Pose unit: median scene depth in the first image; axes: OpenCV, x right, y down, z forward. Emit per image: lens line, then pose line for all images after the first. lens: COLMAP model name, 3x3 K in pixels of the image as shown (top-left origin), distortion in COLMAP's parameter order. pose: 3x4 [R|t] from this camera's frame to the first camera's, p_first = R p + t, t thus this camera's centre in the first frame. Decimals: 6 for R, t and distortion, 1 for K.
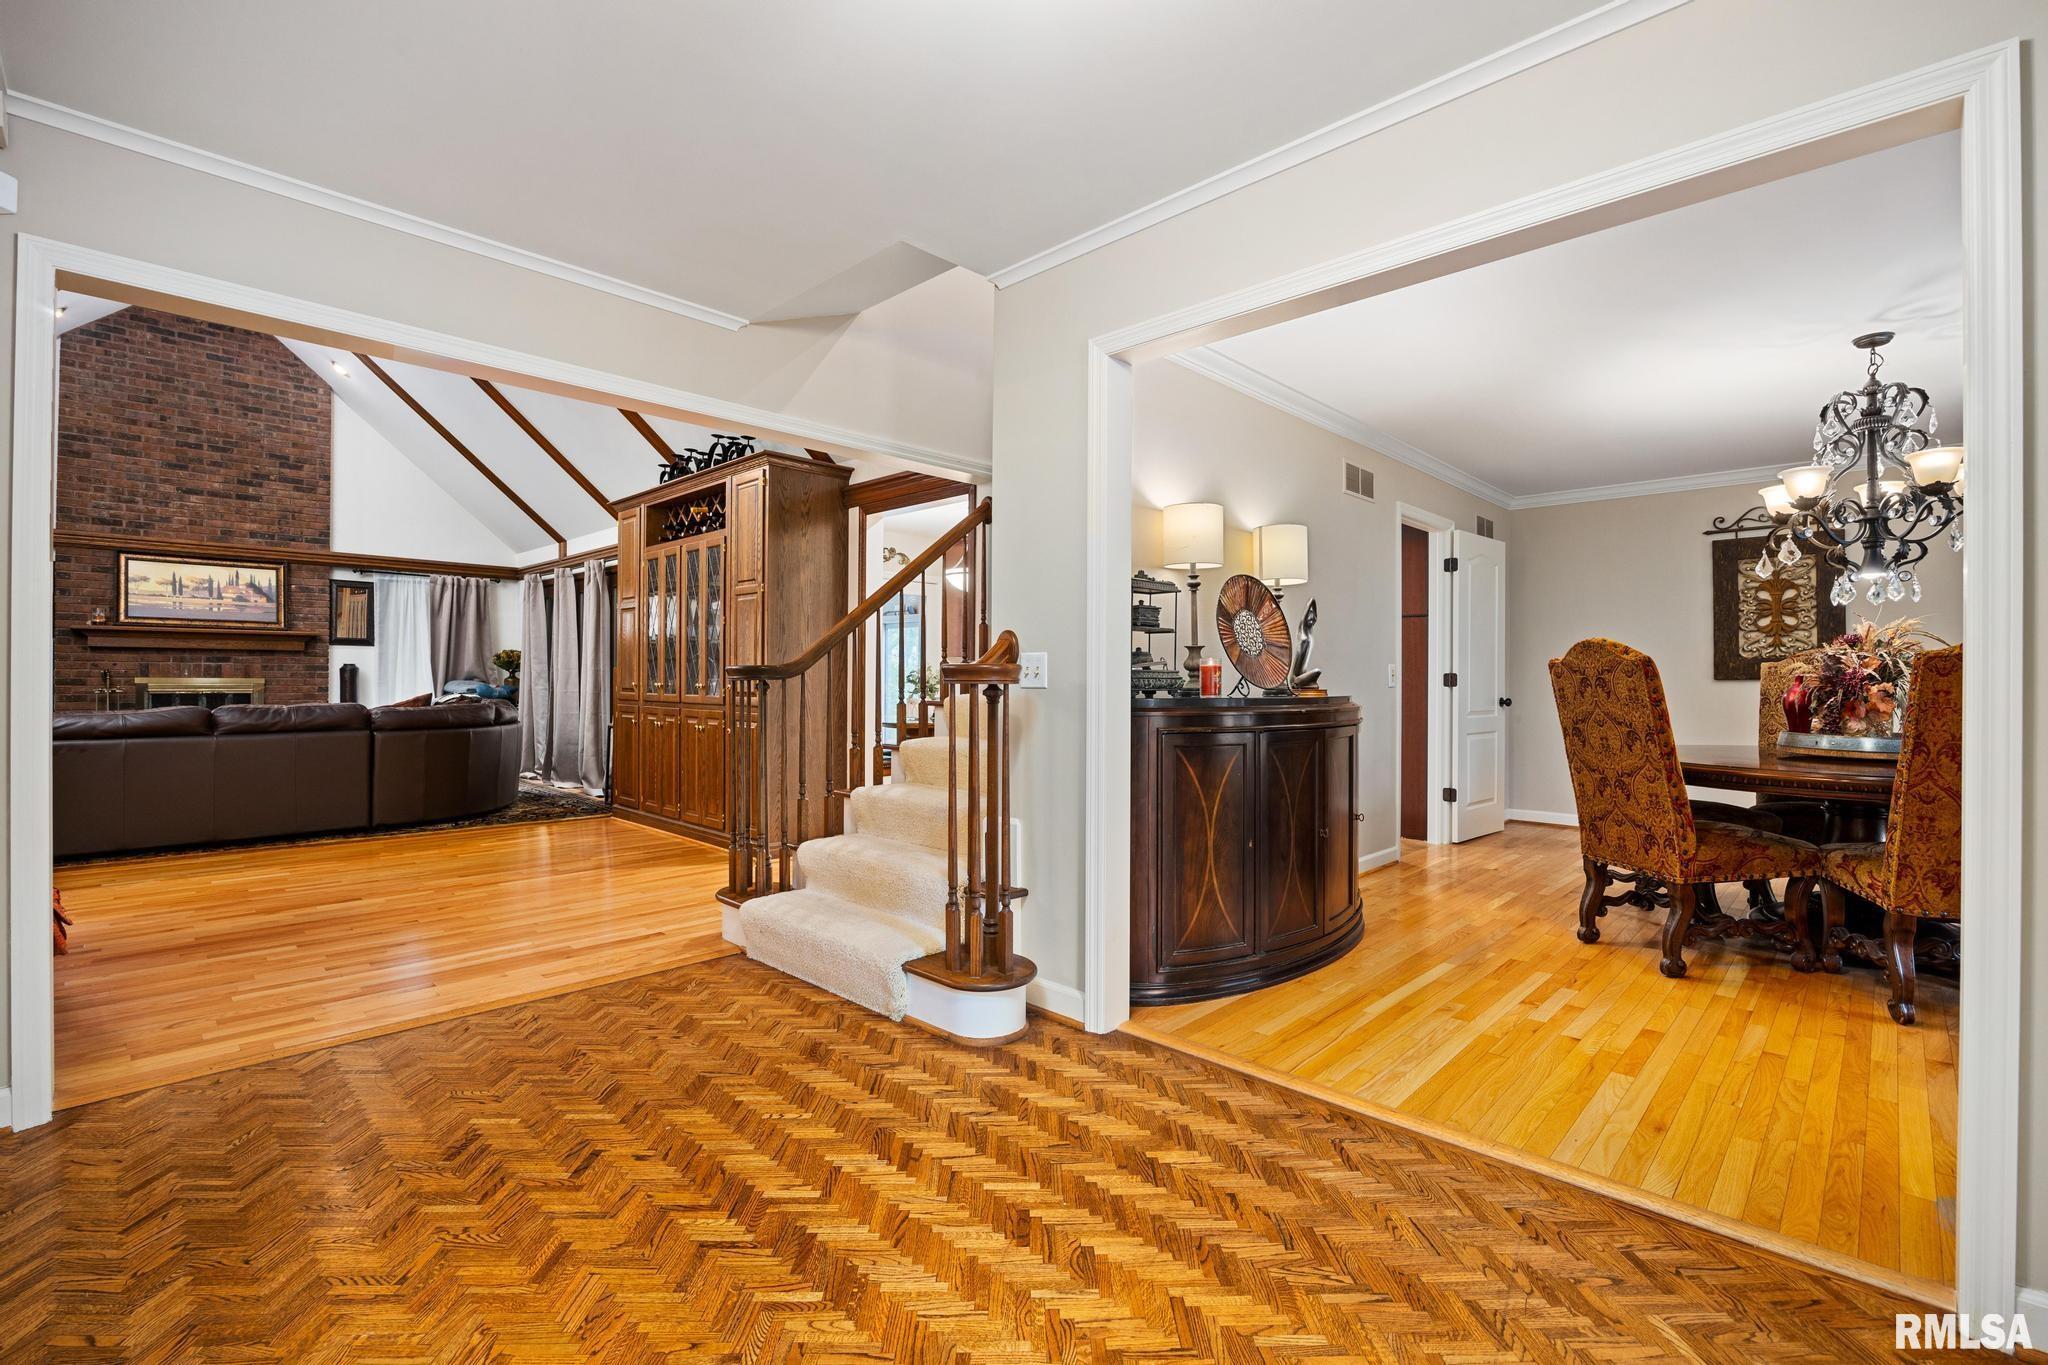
lens RADIAL K [[896.7, 0, 1036.7], [0, 896.7, 679.3], [0, 0, 1]] dist [-0.019475, 0.000097]
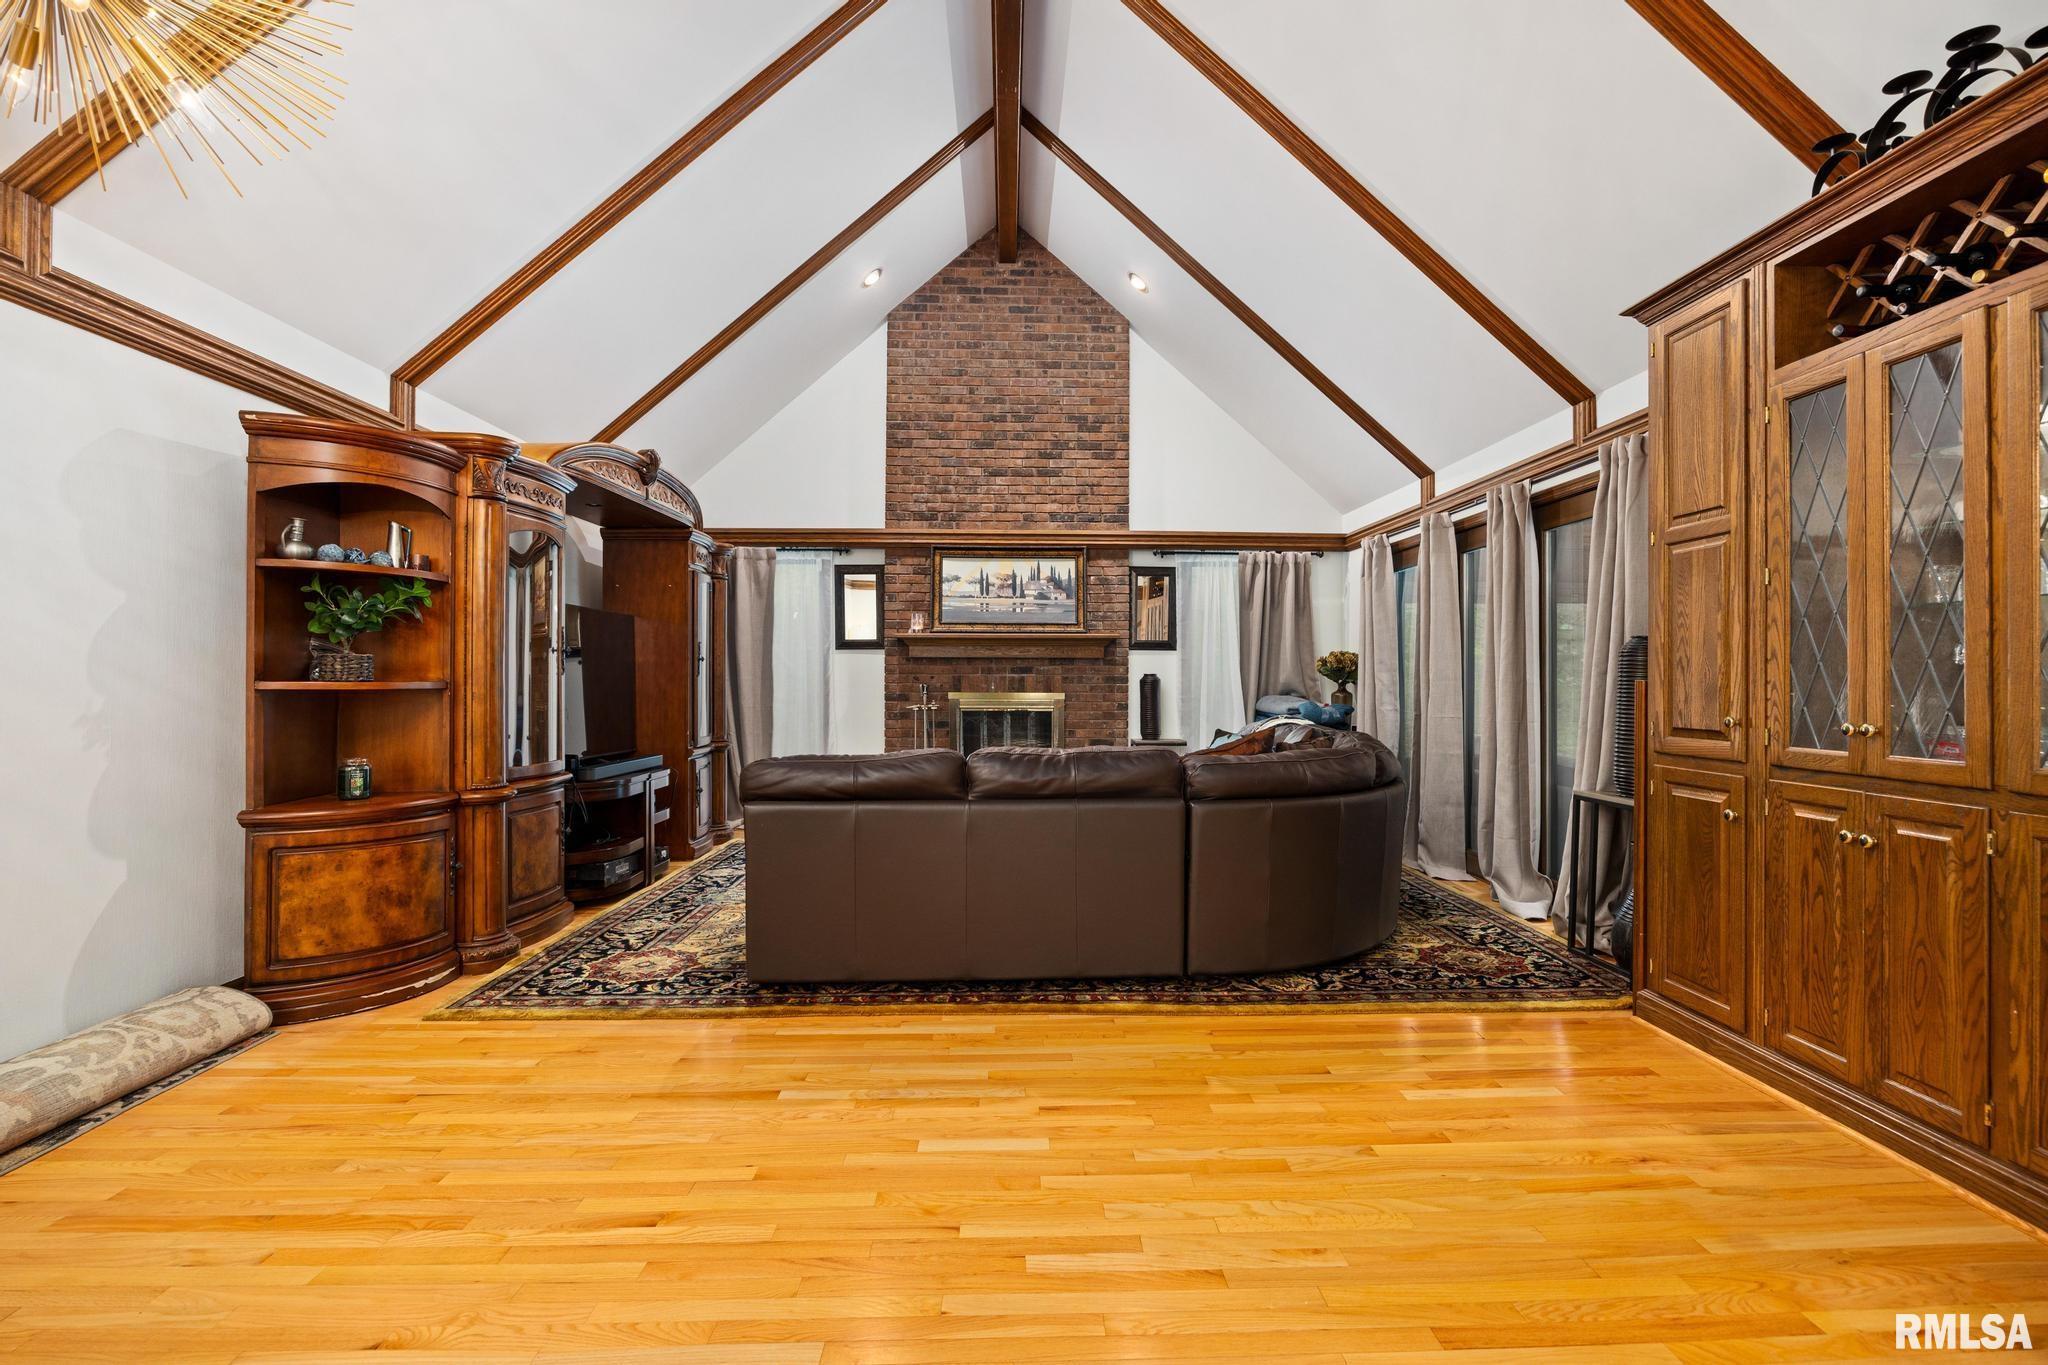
lens RADIAL K [[925.5, 0, 1038.4], [0, 925.5, 683.5], [0, 0, 1]] dist [-0.015981, 0.000841]
pose [[0.714404, 0.000185, -0.699733, -0.301844], [-0.000452, 1.000000, -0.000197, -0.009664], [0.699733, 0.000457, 0.714404, 0.383024]]
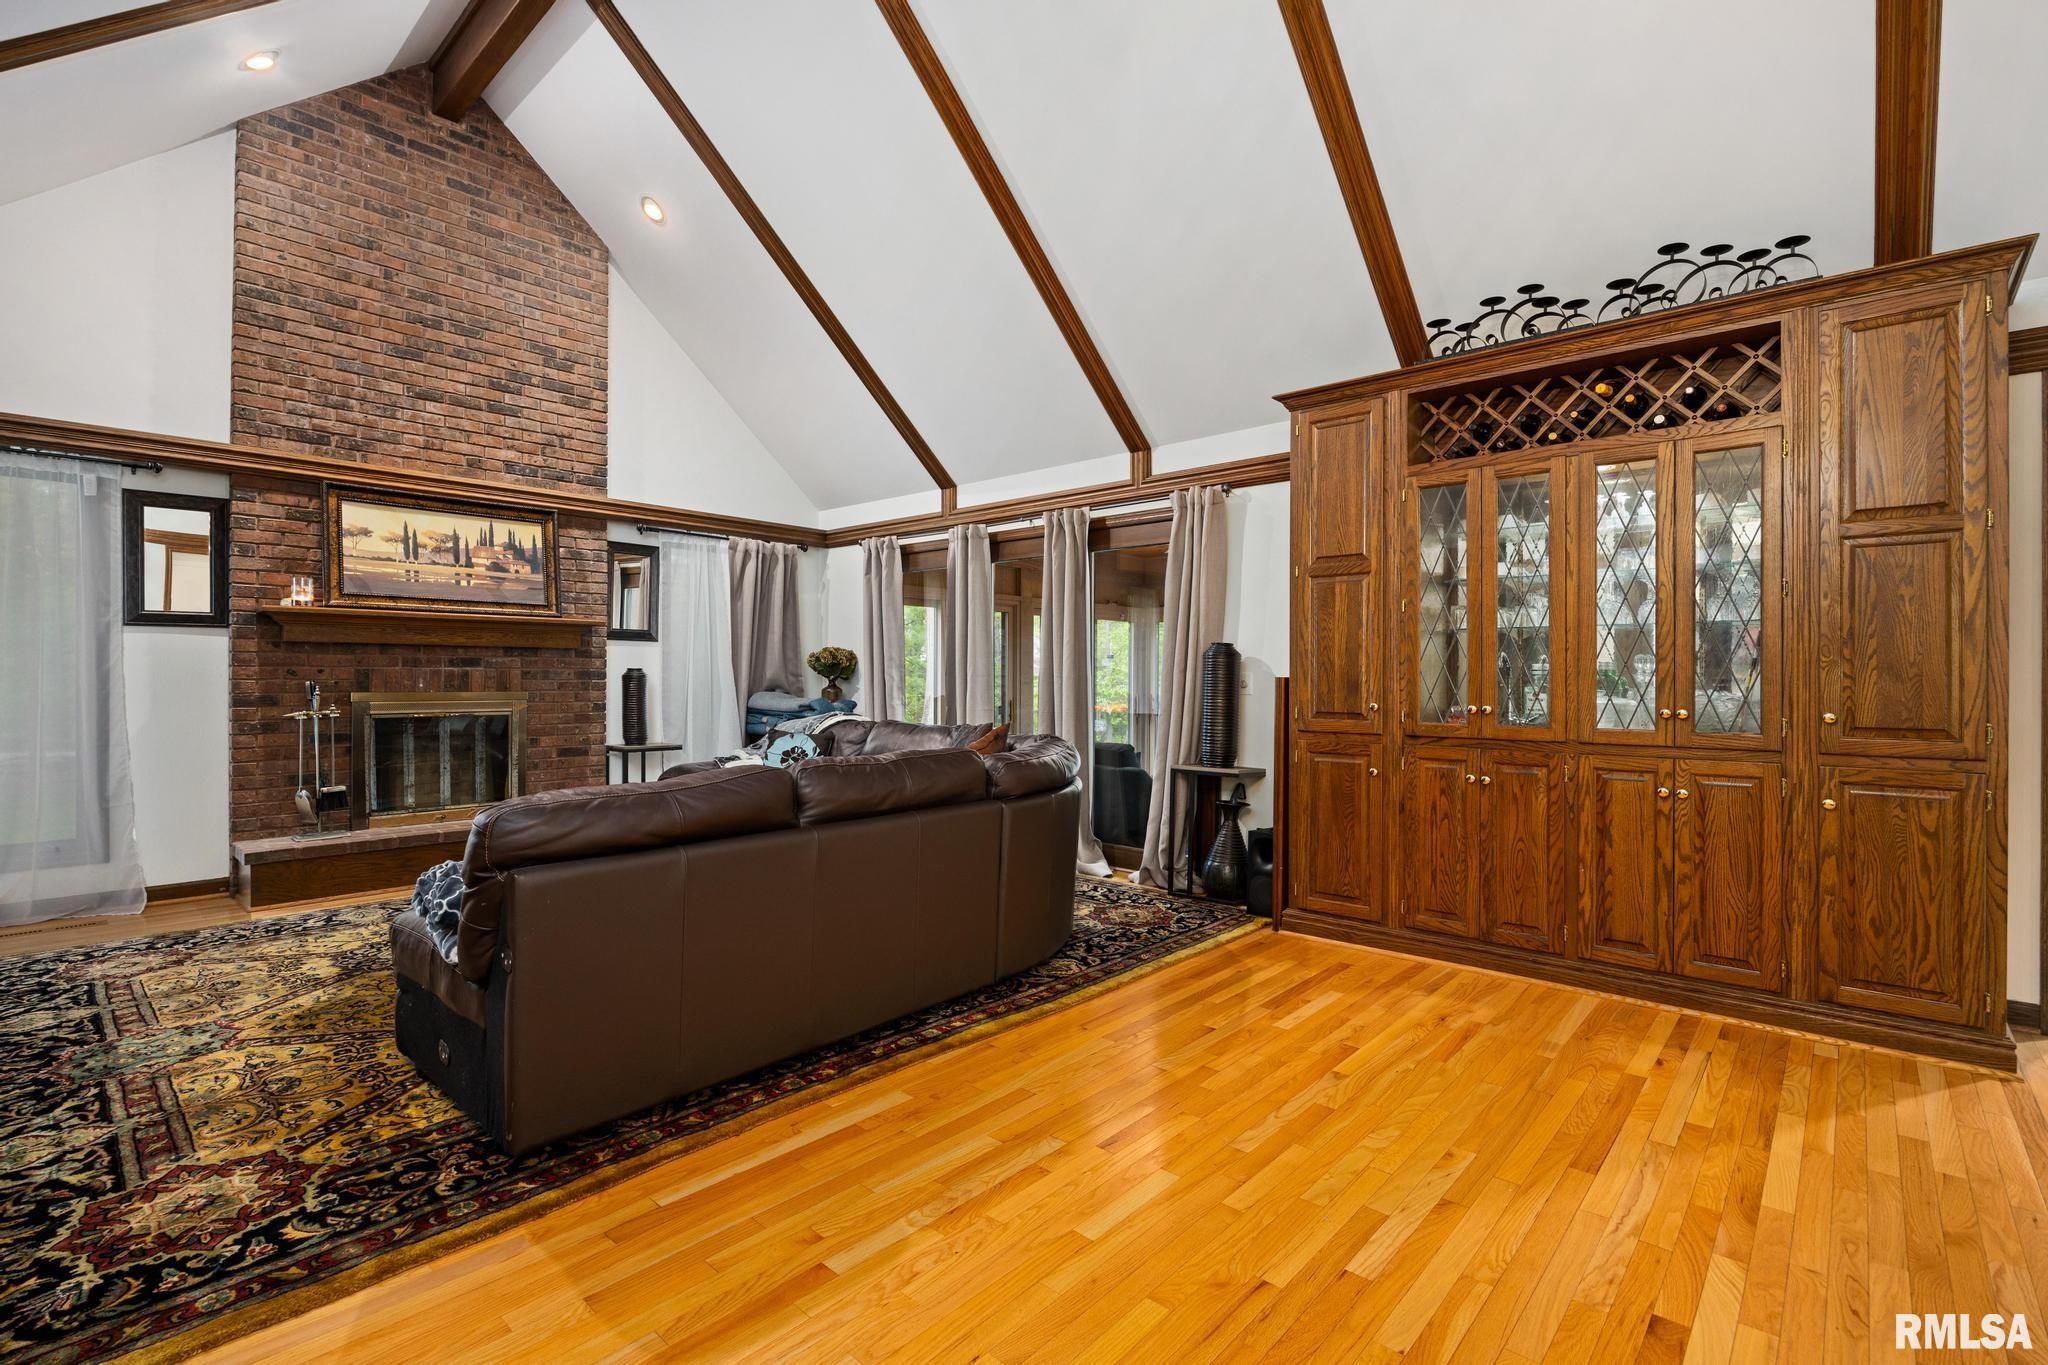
lens RADIAL K [[923.1, 0, 1024.0], [0, 923.1, 682.5], [0, 0, 1]] dist [-0.015316, 0.001182]
pose [[0.999688, -0.000815, 0.024947, -0.539621], [0.000711, 0.999991, 0.004192, -0.010416], [-0.024951, -0.004173, 0.999680, 0.327063]]
